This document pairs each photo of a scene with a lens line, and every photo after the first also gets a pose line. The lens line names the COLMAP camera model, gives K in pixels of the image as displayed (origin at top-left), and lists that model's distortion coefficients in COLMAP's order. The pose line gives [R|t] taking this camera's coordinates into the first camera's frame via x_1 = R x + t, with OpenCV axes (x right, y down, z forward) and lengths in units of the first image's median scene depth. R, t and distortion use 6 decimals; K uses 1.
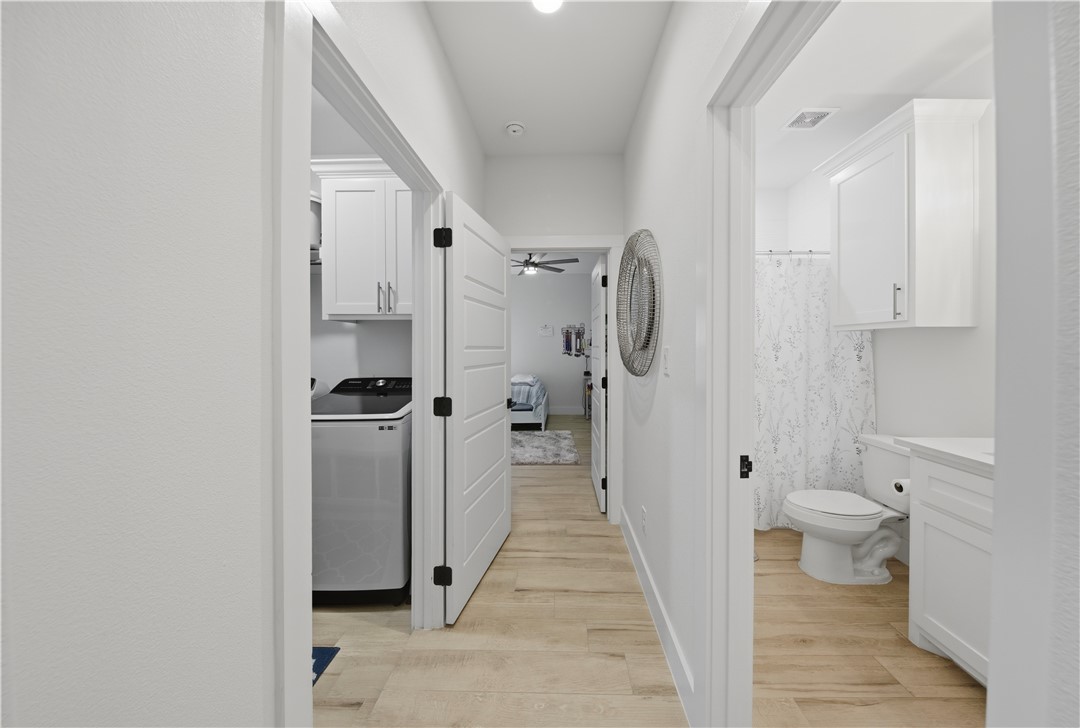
lens RADIAL K [[363.9, 0, 543.7], [0, 363.9, 358.4], [0, 0, 1]] dist [0.000228, 0.000007]
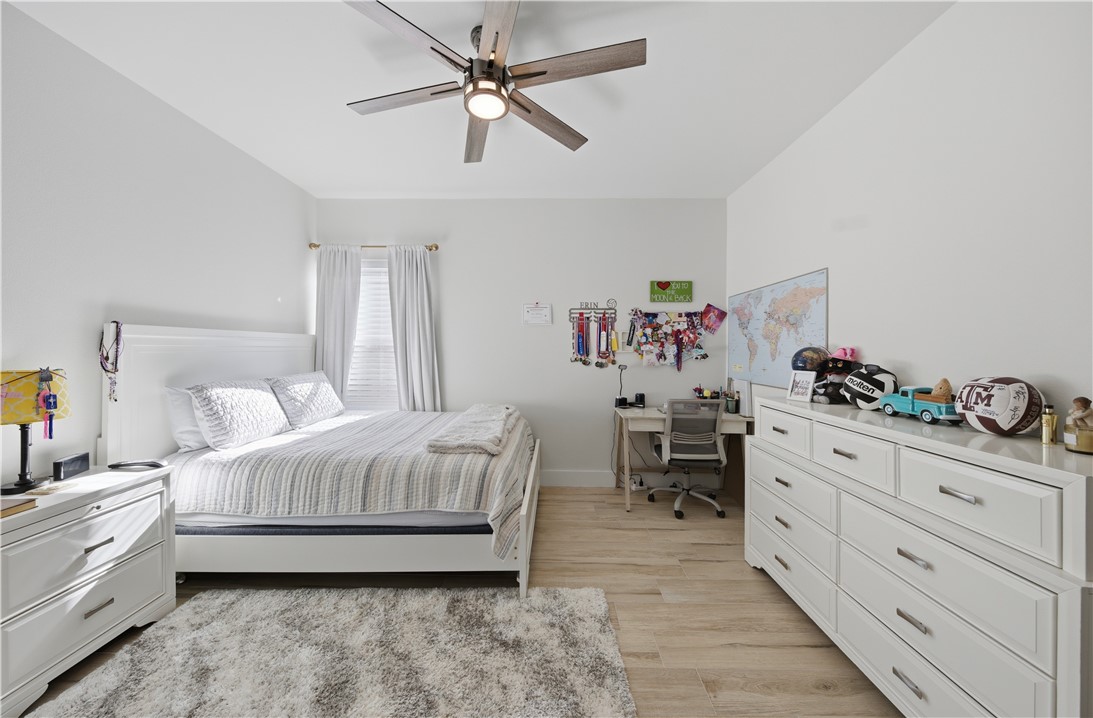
lens RADIAL K [[375.2, 0, 548.6], [0, 375.2, 360.0], [0, 0, 1]] dist [-0.000027, -0.000001]
pose [[0.999657, 0.006053, 0.025493, 0.008974], [-0.005958, 0.999975, -0.003781, -0.012759], [-0.025515, 0.003628, 0.999668, 0.500079]]
